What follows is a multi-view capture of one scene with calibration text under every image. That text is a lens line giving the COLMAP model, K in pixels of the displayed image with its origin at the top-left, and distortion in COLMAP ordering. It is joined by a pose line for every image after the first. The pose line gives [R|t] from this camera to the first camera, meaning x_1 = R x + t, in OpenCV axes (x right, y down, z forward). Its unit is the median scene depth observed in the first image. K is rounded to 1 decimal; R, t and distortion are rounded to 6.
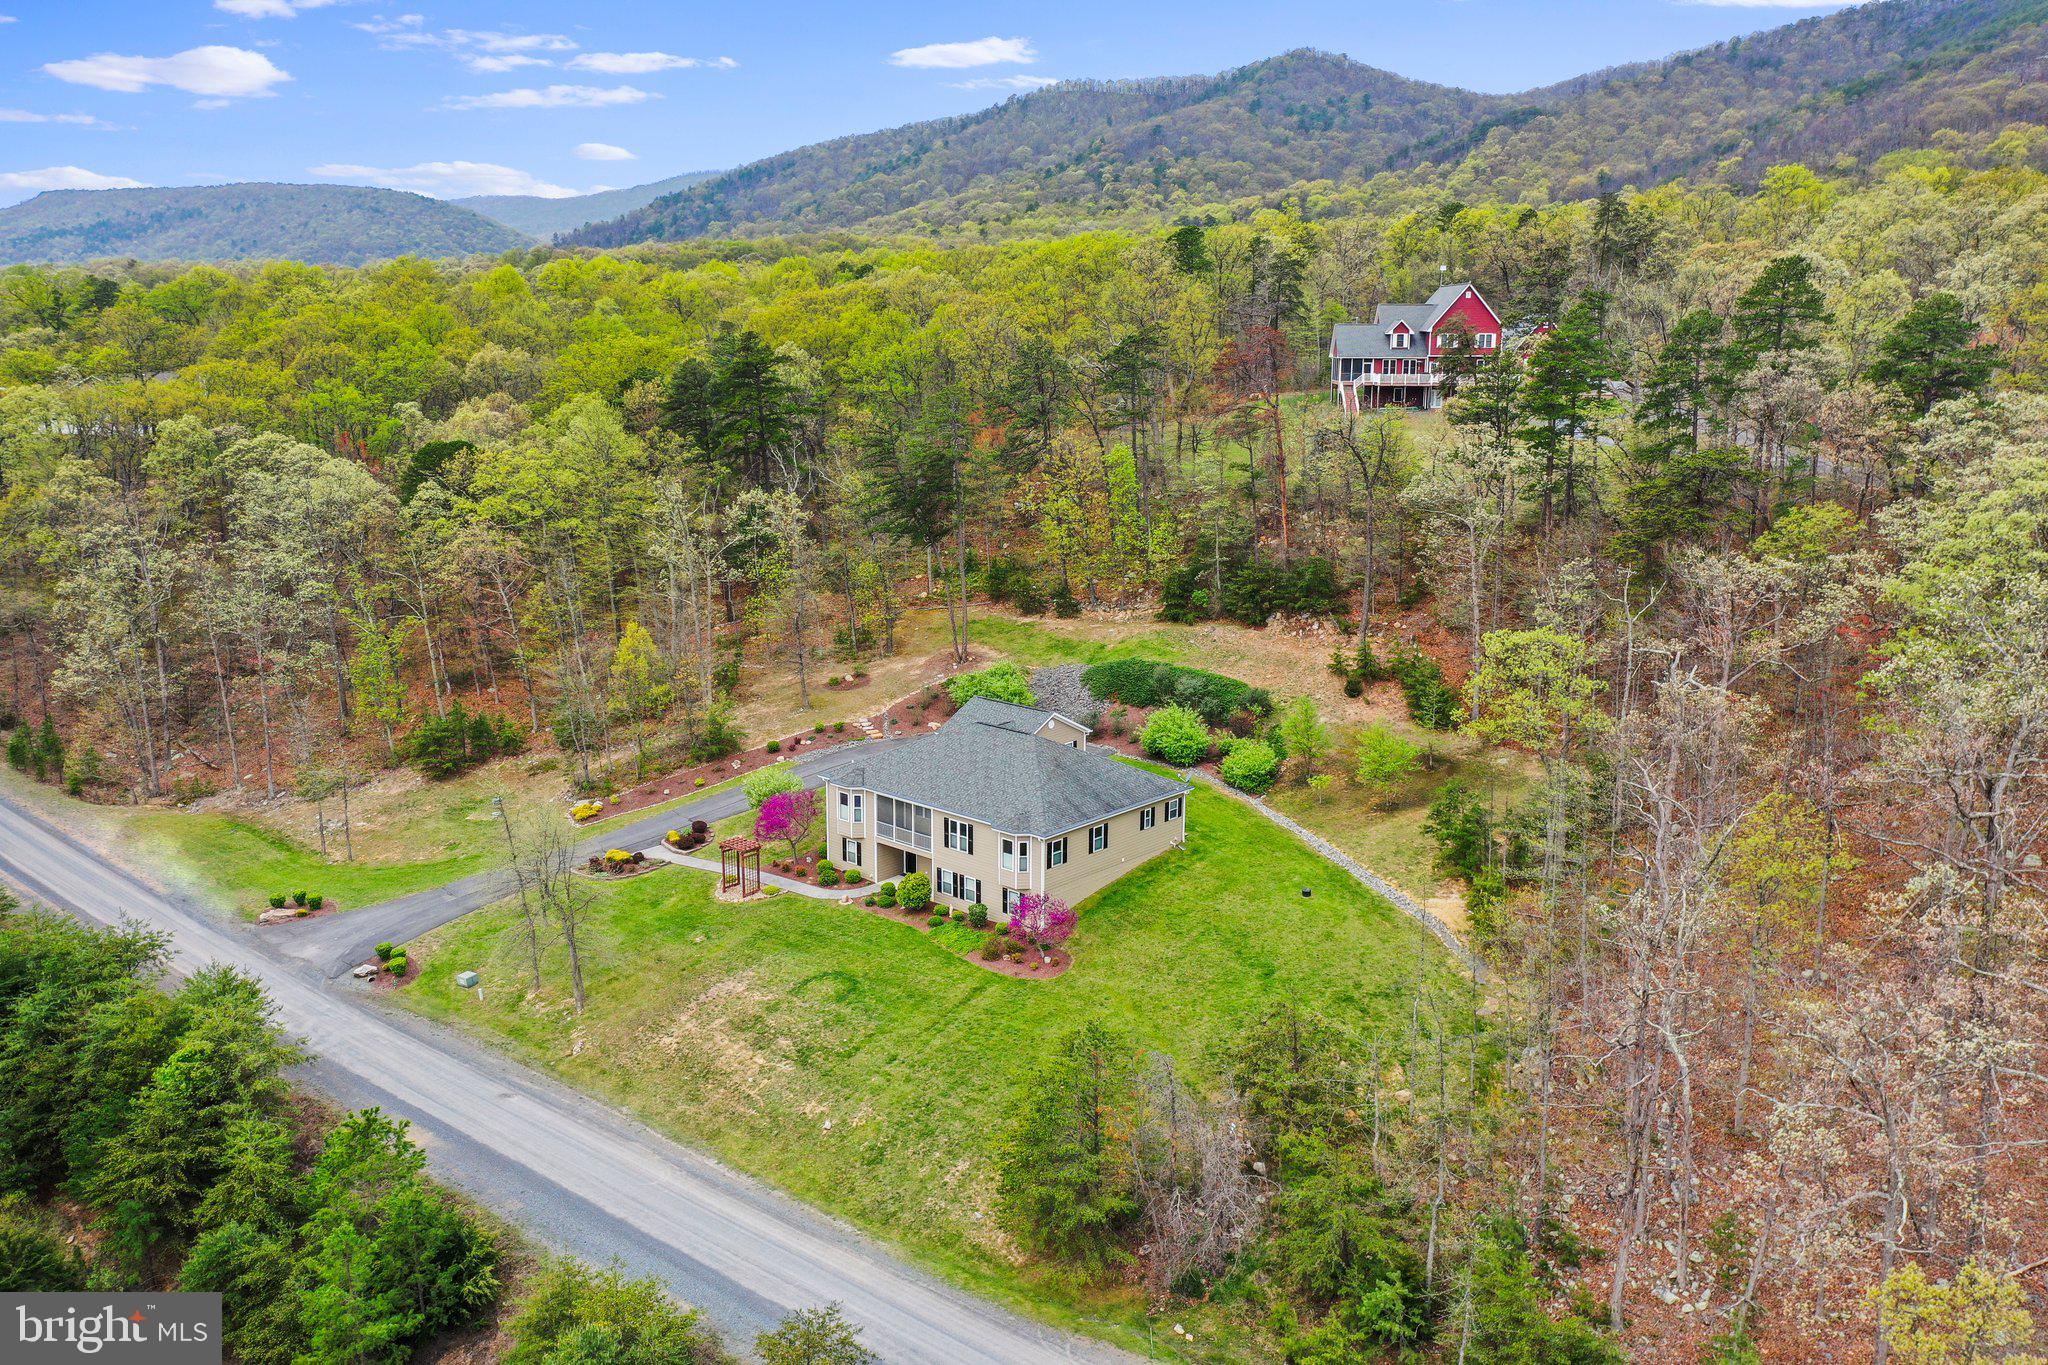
lens RADIAL K [[1615.1, 0, 1024.0], [0, 1615.1, 682.5], [0, 0, 1]] dist [-0.009835, -0.004734]
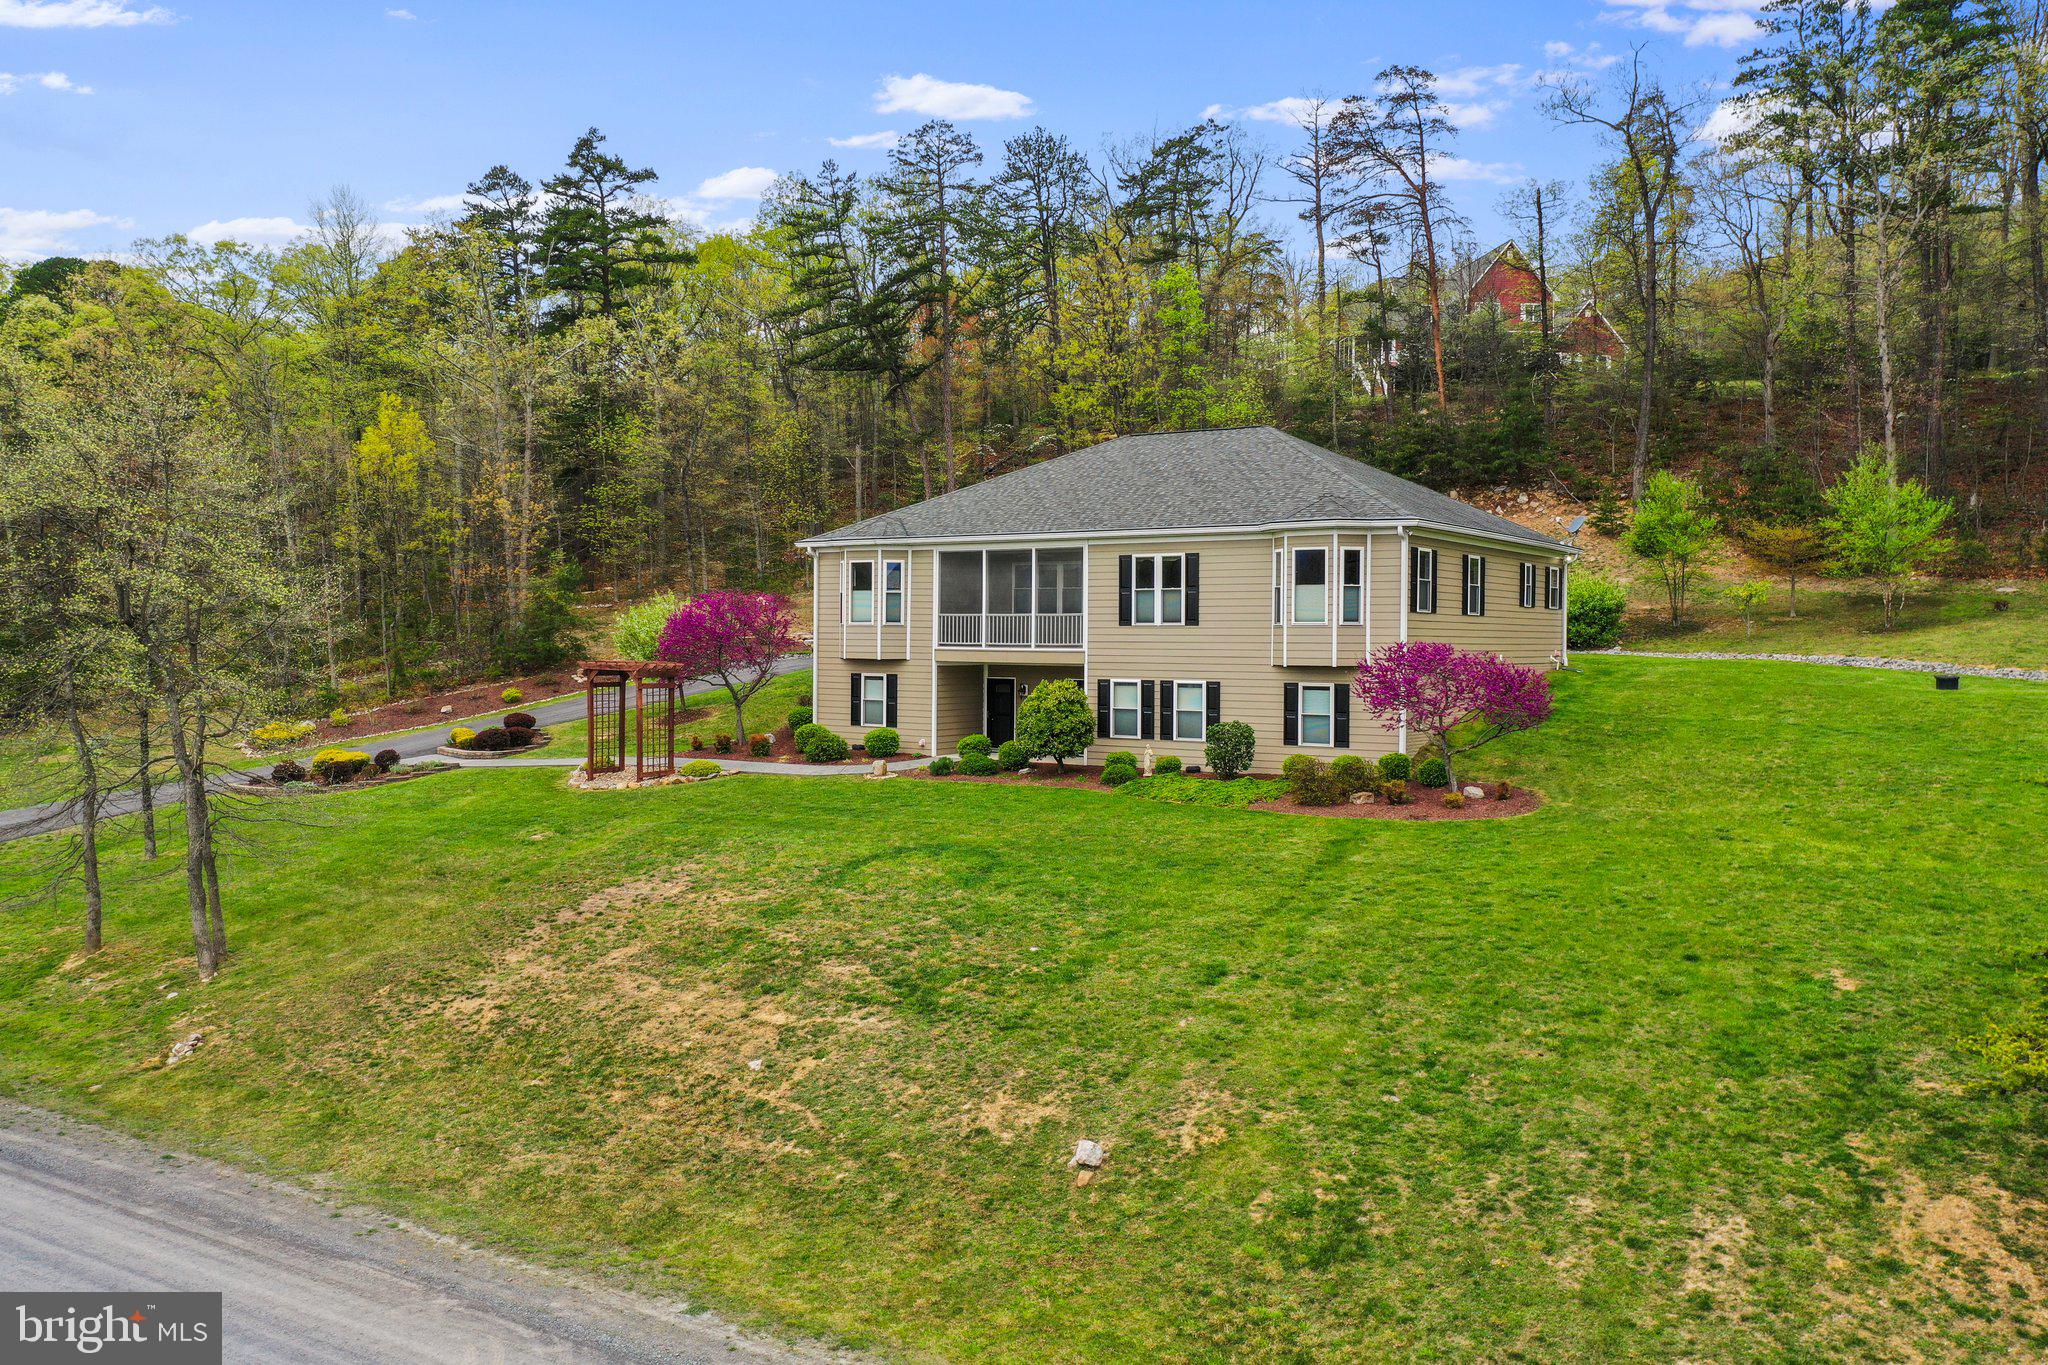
lens RADIAL K [[1615.1, 0, 1024.0], [0, 1615.1, 682.5], [0, 0, 1]] dist [-0.009835, -0.004734]
pose [[0.989647, -0.001870, 0.143507, -0.119346], [0.028764, 0.982212, -0.185559, 0.170815], [-0.140608, 0.187766, 0.972097, 0.498679]]
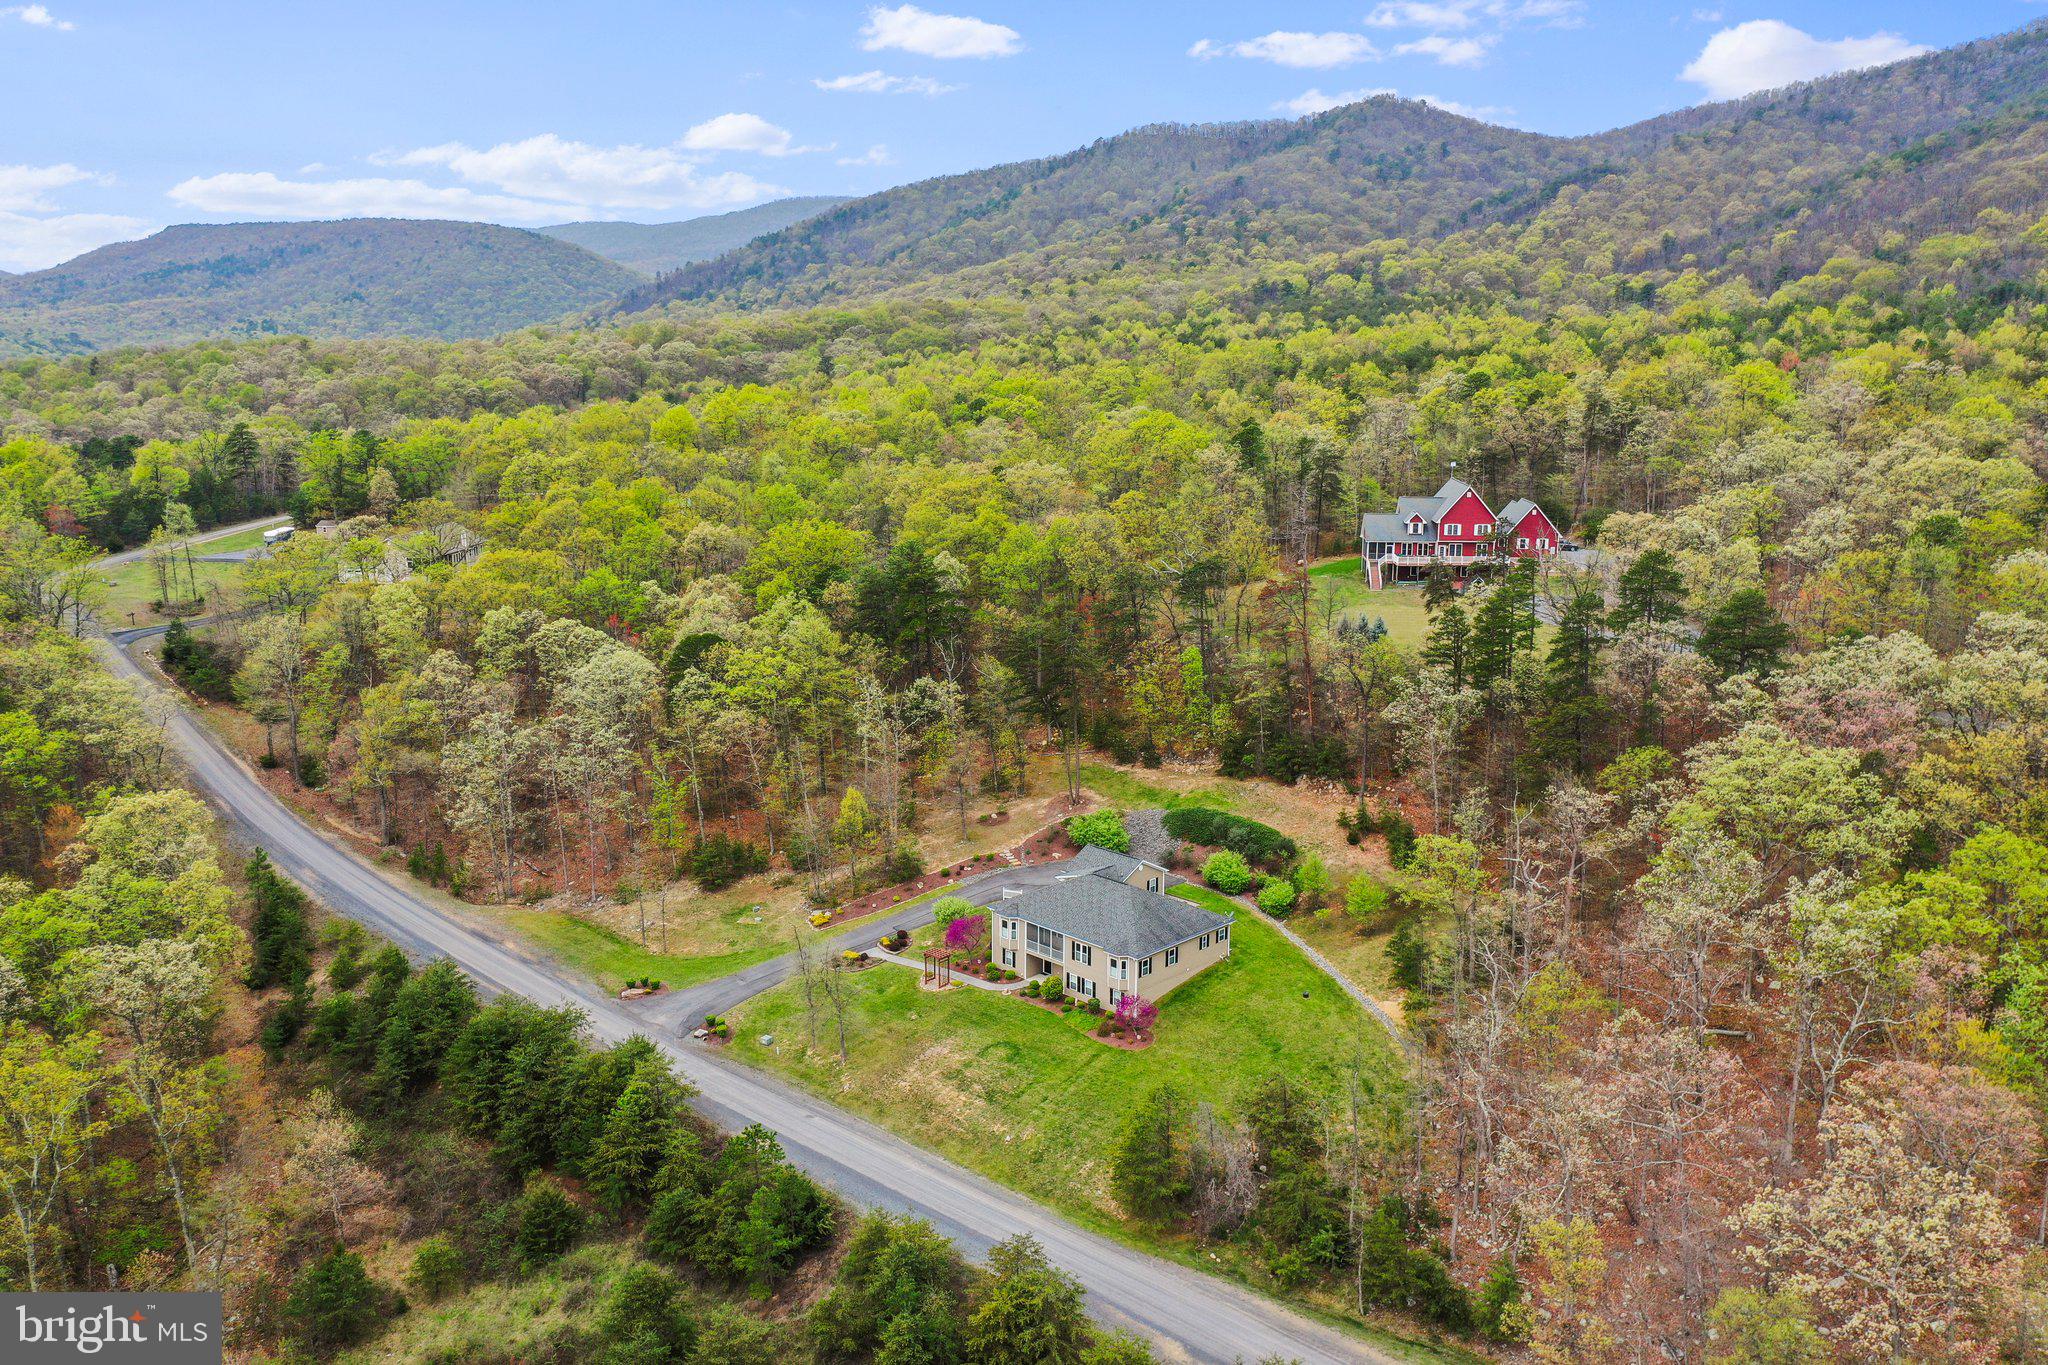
lens RADIAL K [[1615.1, 0, 1024.0], [0, 1615.1, 682.5], [0, 0, 1]] dist [-0.009835, -0.004734]
pose [[0.998731, 0.007560, -0.049789, -0.017448], [-0.007977, 0.999935, -0.008169, -0.129628], [0.049724, 0.008556, 0.998726, -0.472281]]
